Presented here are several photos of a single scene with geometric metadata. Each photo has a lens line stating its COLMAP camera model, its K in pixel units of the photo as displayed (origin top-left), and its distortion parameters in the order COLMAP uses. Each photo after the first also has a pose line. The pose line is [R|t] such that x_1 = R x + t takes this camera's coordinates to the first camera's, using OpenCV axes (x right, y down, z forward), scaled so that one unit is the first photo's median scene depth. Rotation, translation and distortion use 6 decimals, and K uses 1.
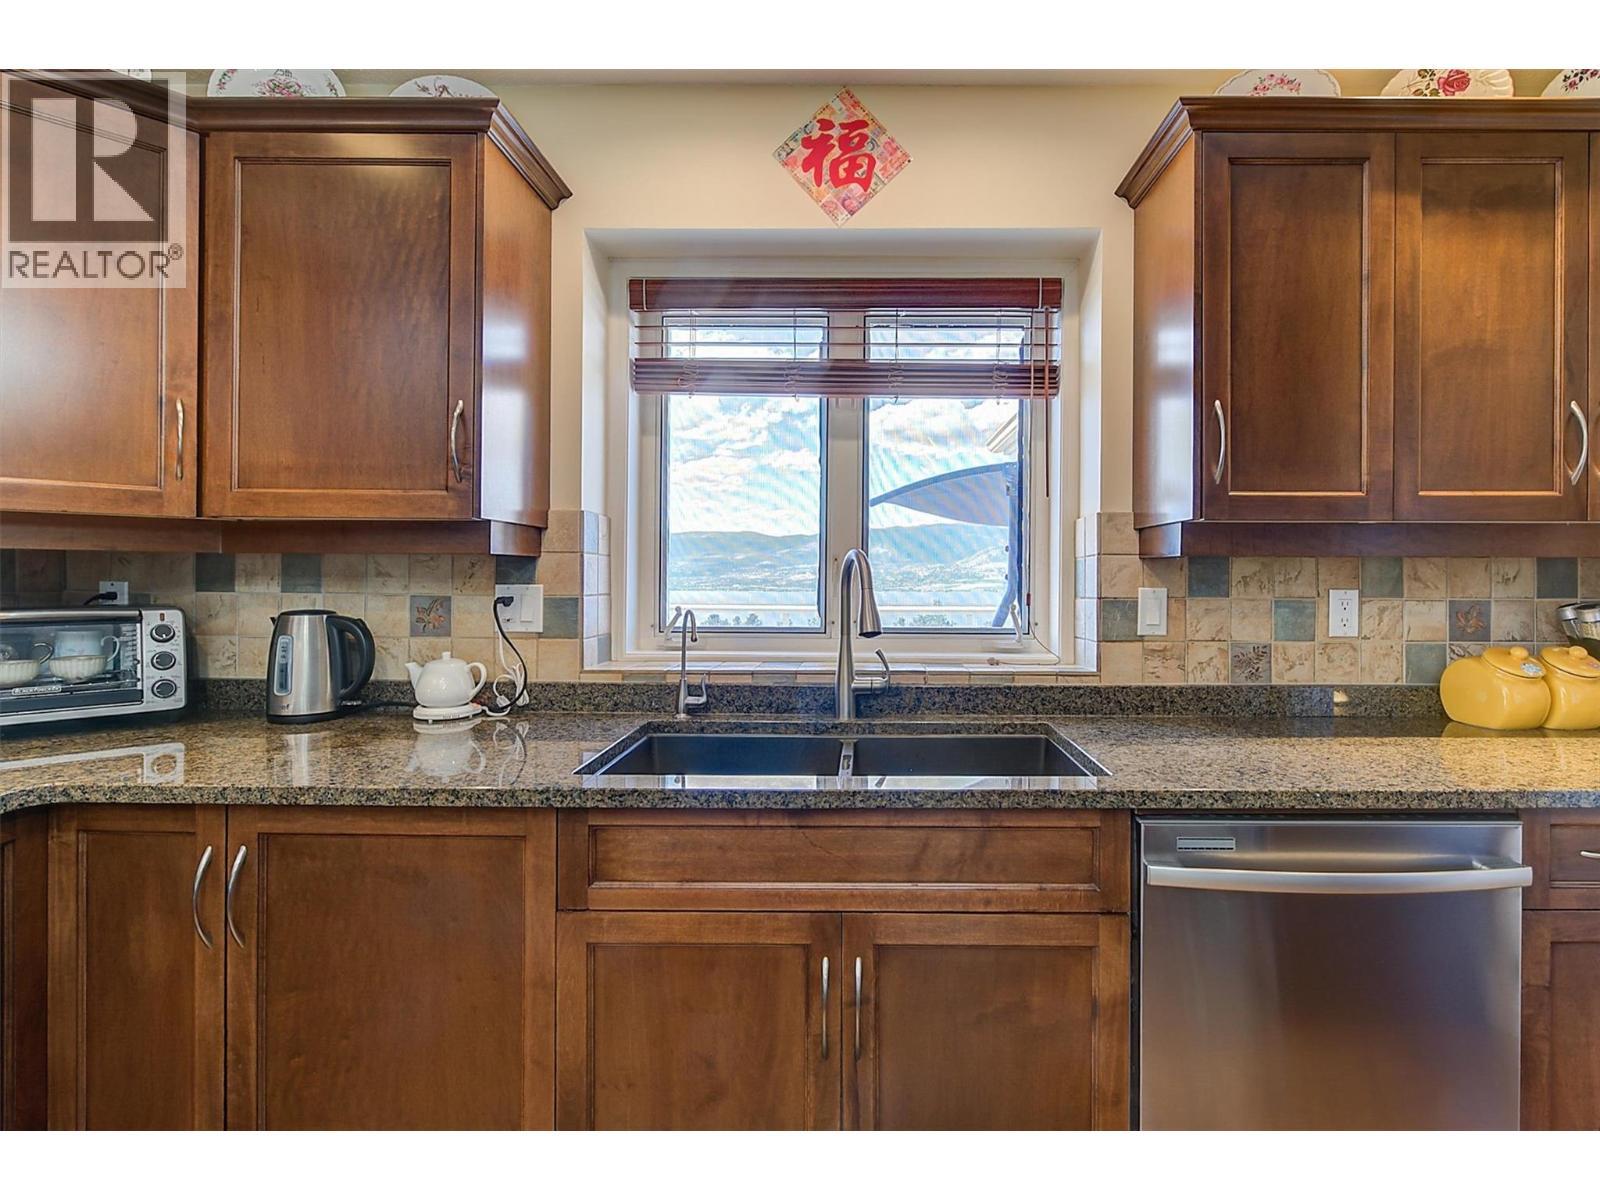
lens RADIAL K [[776.1, 0, 859.7], [0, 776.1, 573.6], [0, 0, 1]] dist [0.000791, -0.000257]
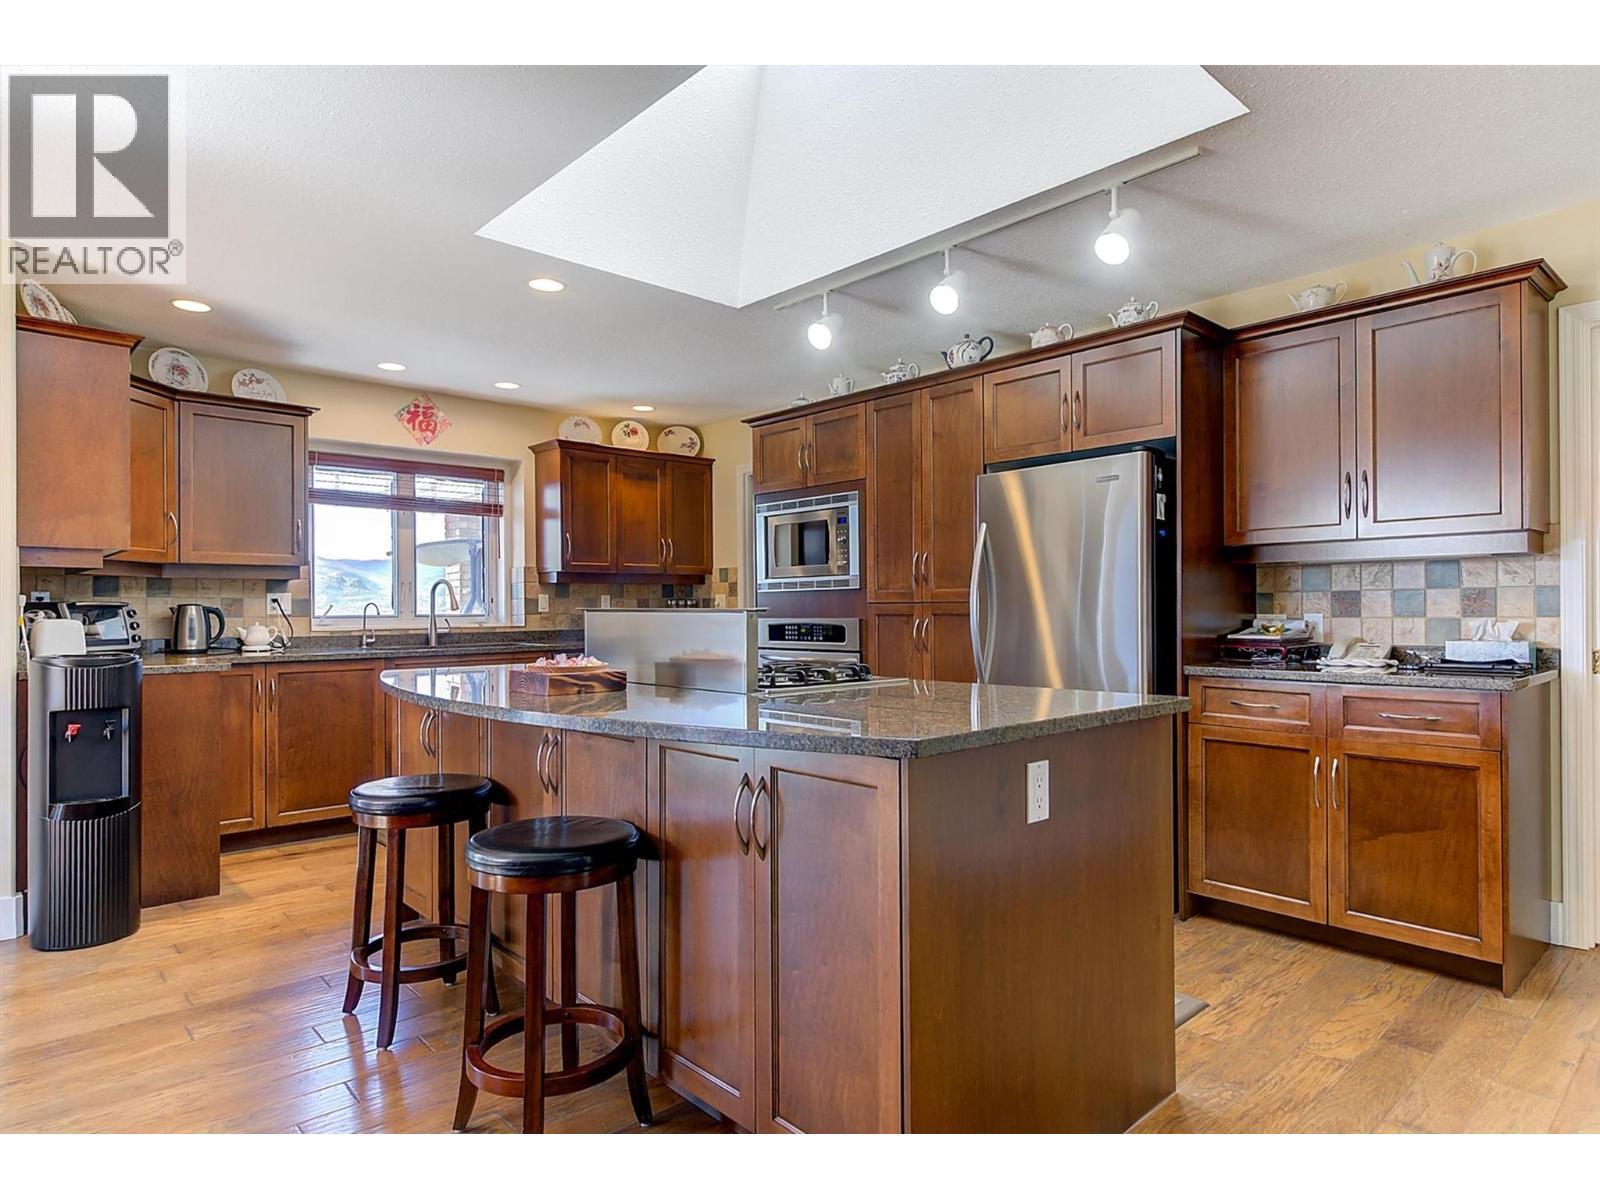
lens RADIAL K [[896.7, 0, 805.5], [0, 896.7, 604.8], [0, 0, 1]] dist [0.004986, 0.000667]
pose [[0.730640, -0.008610, 0.682708, -1.103740], [0.013311, 0.999910, -0.001635, 0.071938], [-0.682633, 0.010282, 0.730689, -1.933446]]
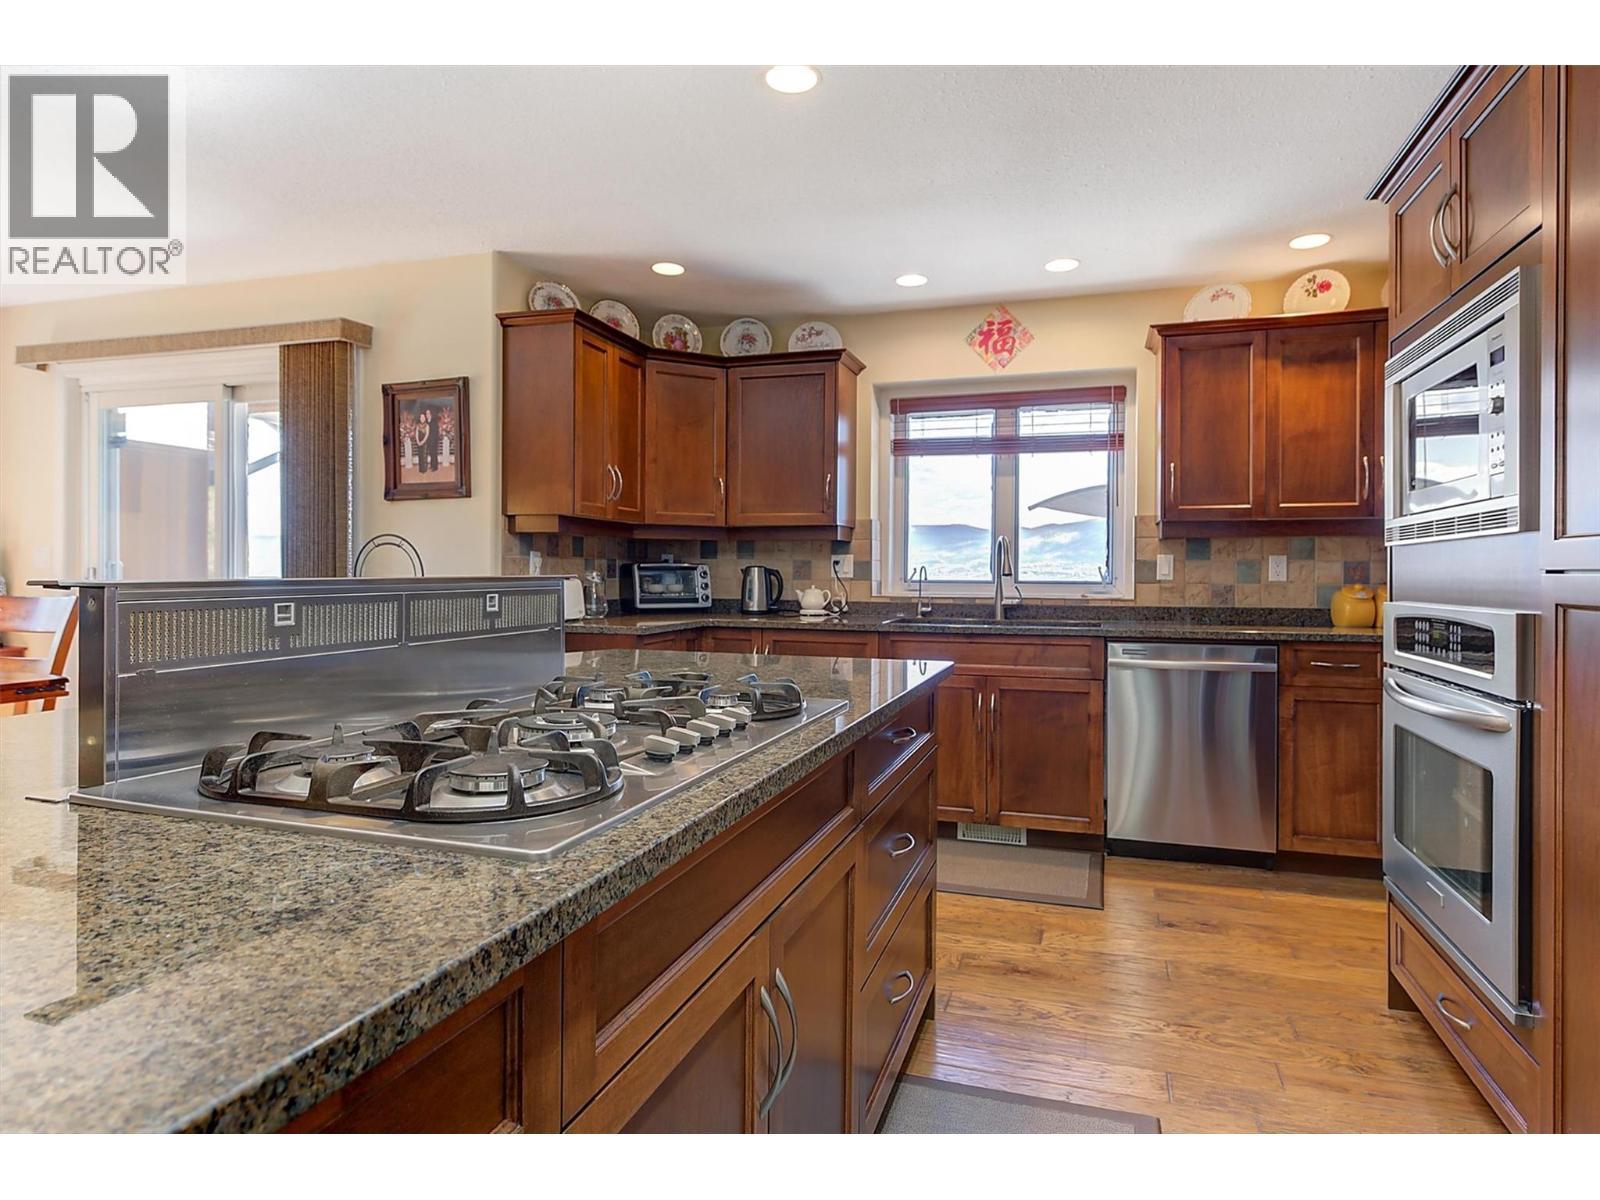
lens RADIAL K [[896.7, 0, 816.3], [0, 896.7, 566.2], [0, 0, 1]] dist [0.004986, 0.000667]
pose [[0.955263, -0.001150, -0.295754, 0.212099], [-0.001304, 0.999966, -0.008099, 0.064544], [0.295753, 0.008122, 0.955230, -1.343458]]
